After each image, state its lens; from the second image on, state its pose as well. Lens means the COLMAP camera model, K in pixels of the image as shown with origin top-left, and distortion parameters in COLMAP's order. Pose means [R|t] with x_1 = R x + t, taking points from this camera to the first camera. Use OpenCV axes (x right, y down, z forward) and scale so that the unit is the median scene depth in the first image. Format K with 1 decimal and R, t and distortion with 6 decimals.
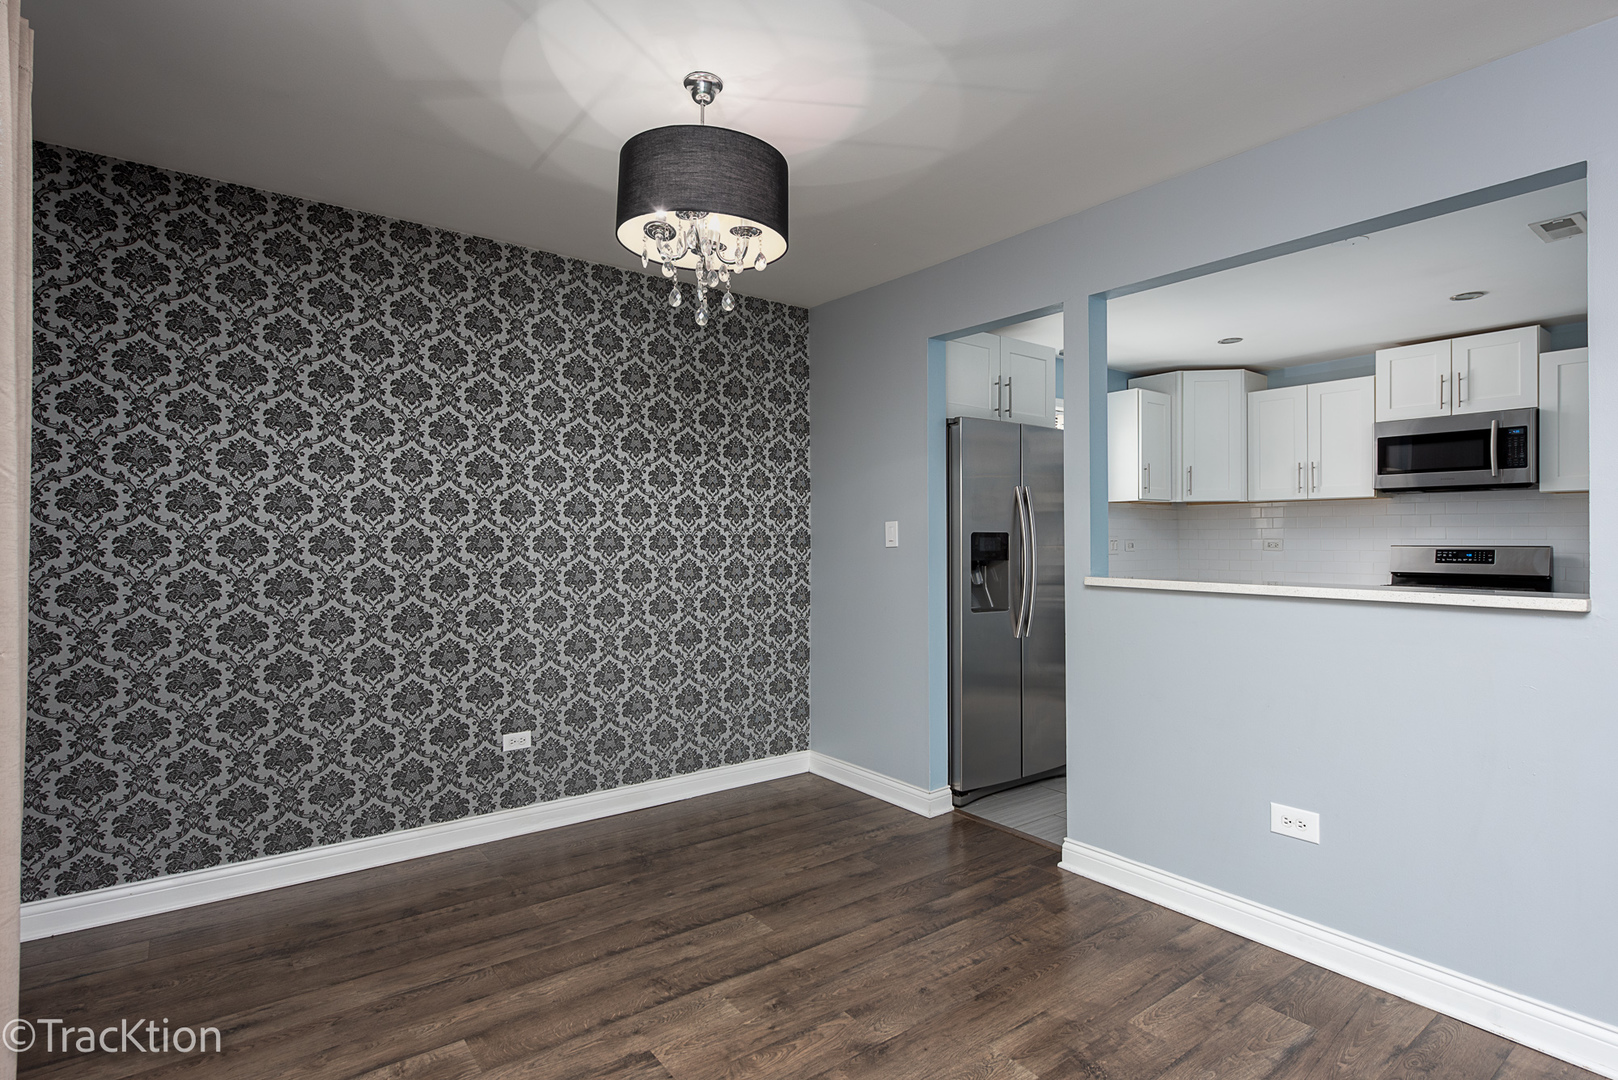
lens RADIAL K [[810.7, 0, 808.0], [0, 810.7, 535.9], [0, 0, 1]] dist [0.003505, -0.000045]
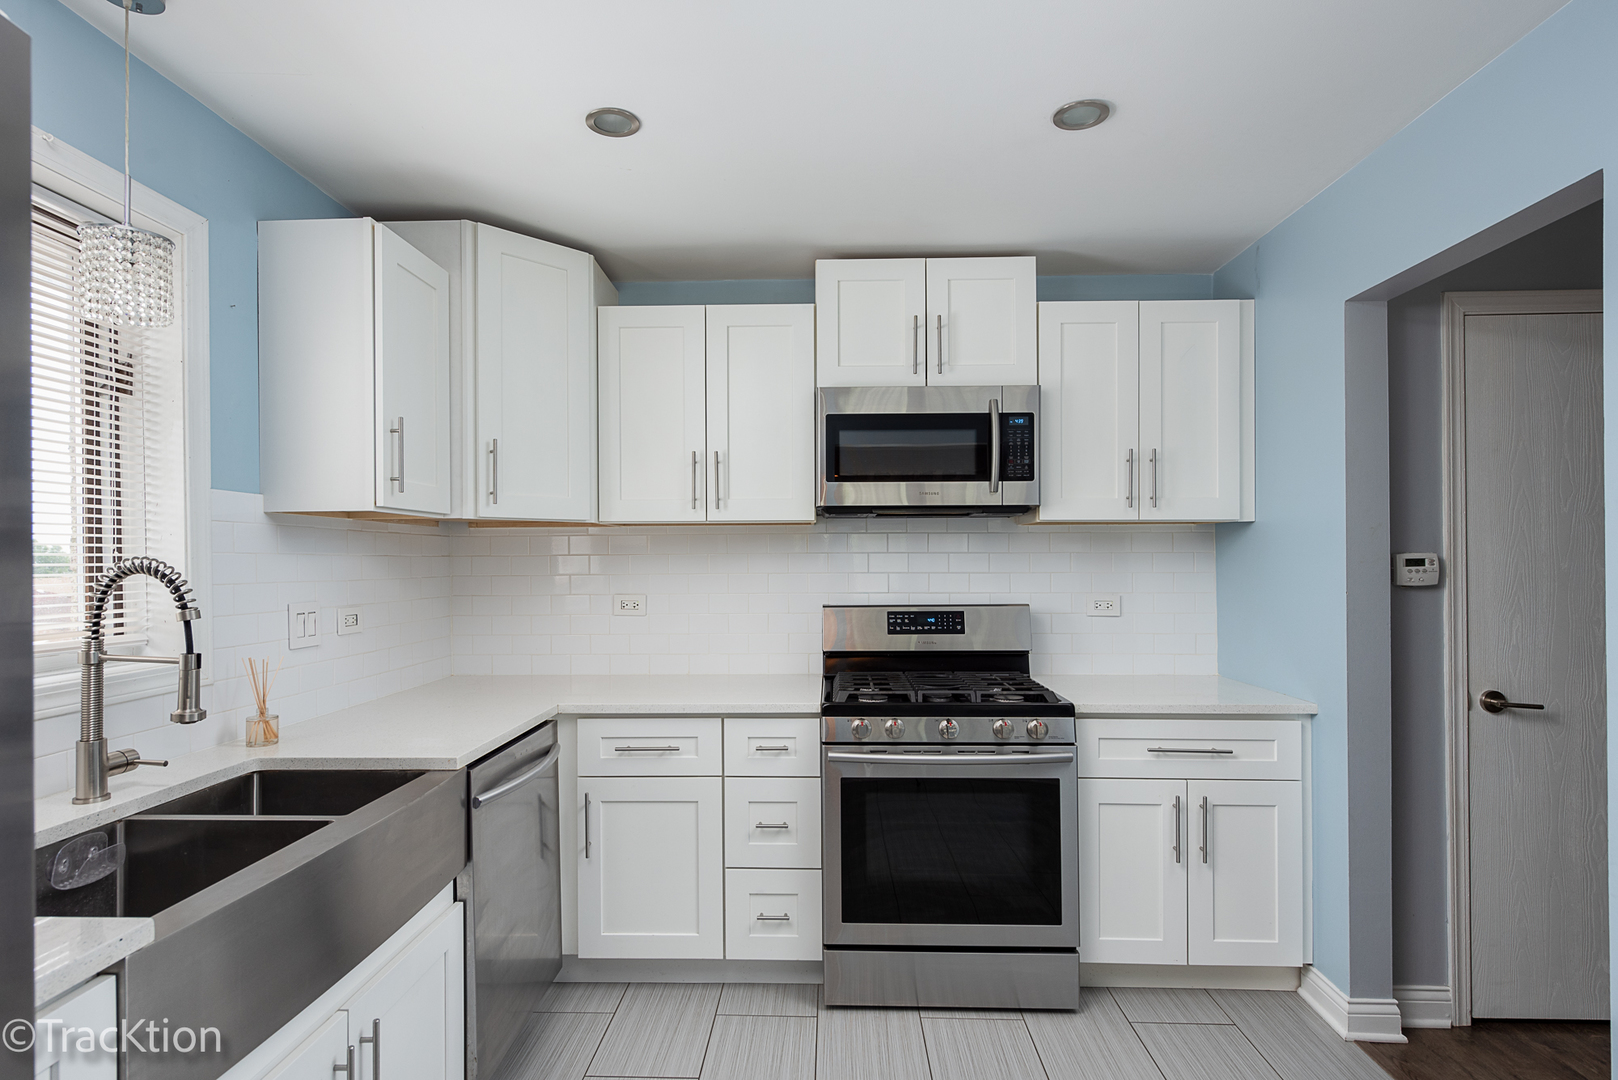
lens RADIAL K [[831.5, 0, 806.8], [0, 831.5, 560.8], [0, 0, 1]] dist [0.000380, -0.000095]
pose [[0.631197, -0.003078, 0.775616, 0.385562], [0.002950, 0.999994, 0.001568, -0.033442], [-0.775617, 0.001298, 0.631203, 0.988809]]
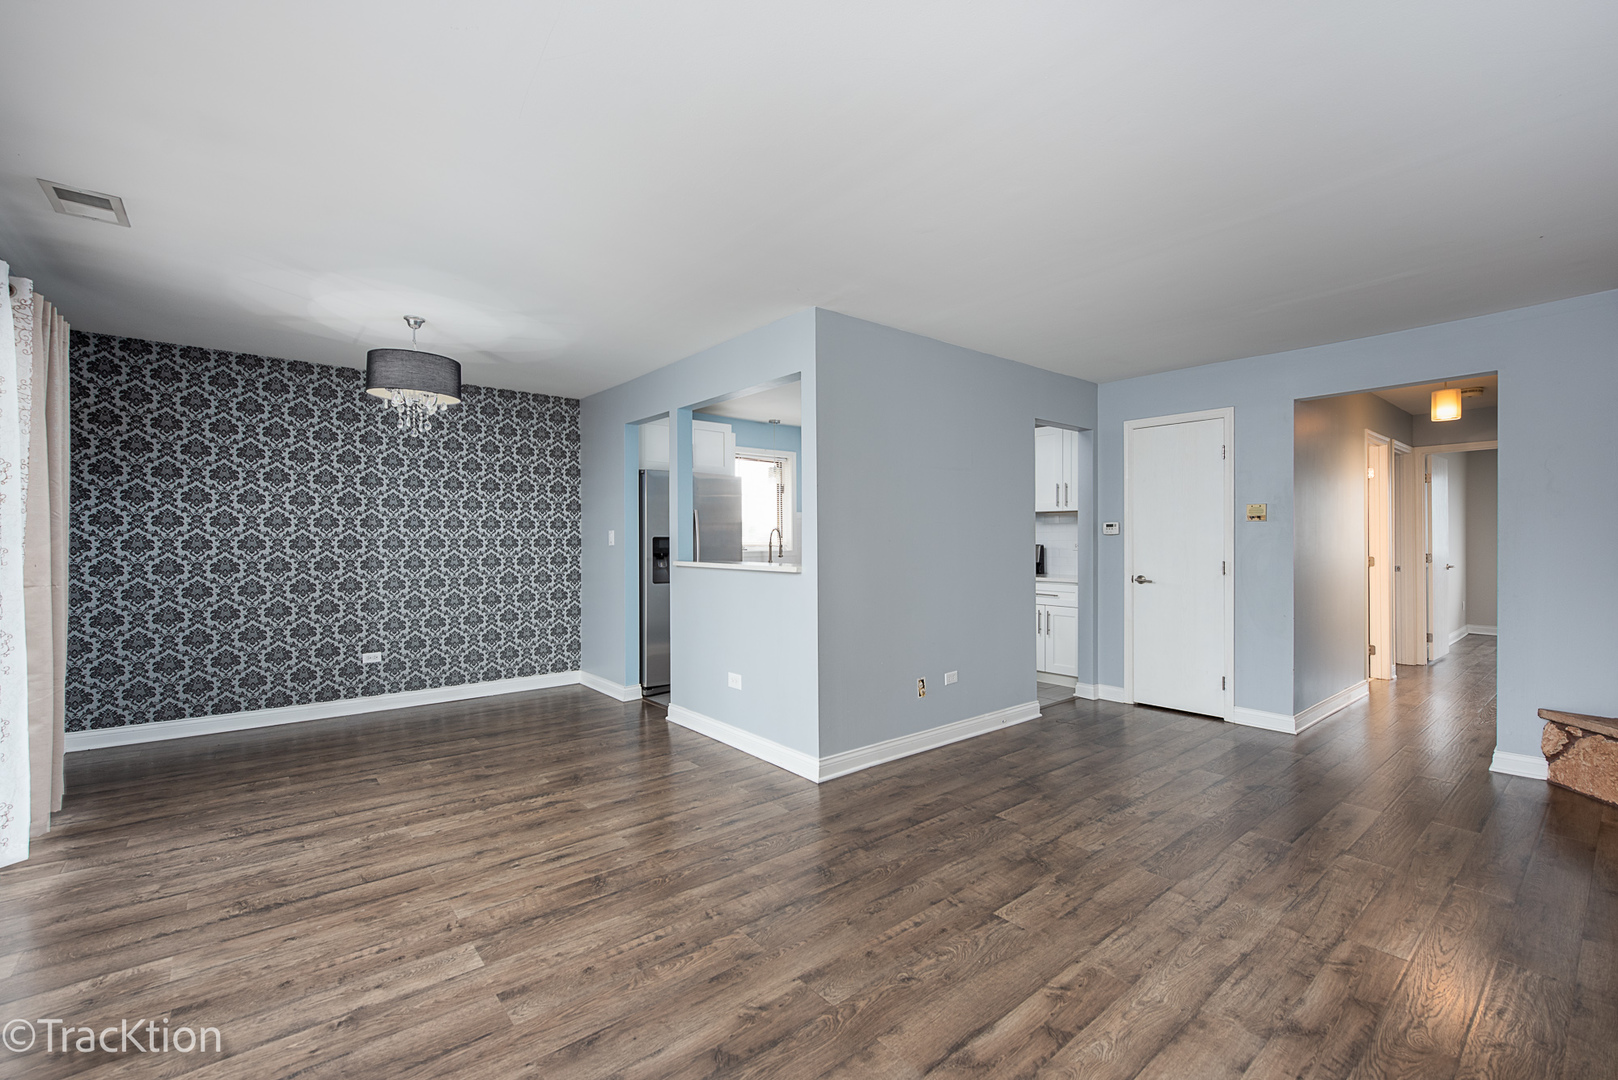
lens RADIAL K [[678.9, 0, 808.0], [0, 678.9, 545.5], [0, 0, 1]] dist [-0.000736, -0.000461]
pose [[0.998750, -0.001874, 0.049957, 0.506570], [0.001464, 0.999965, 0.008249, 0.002648], [-0.049971, -0.008165, 0.998717, -0.499473]]
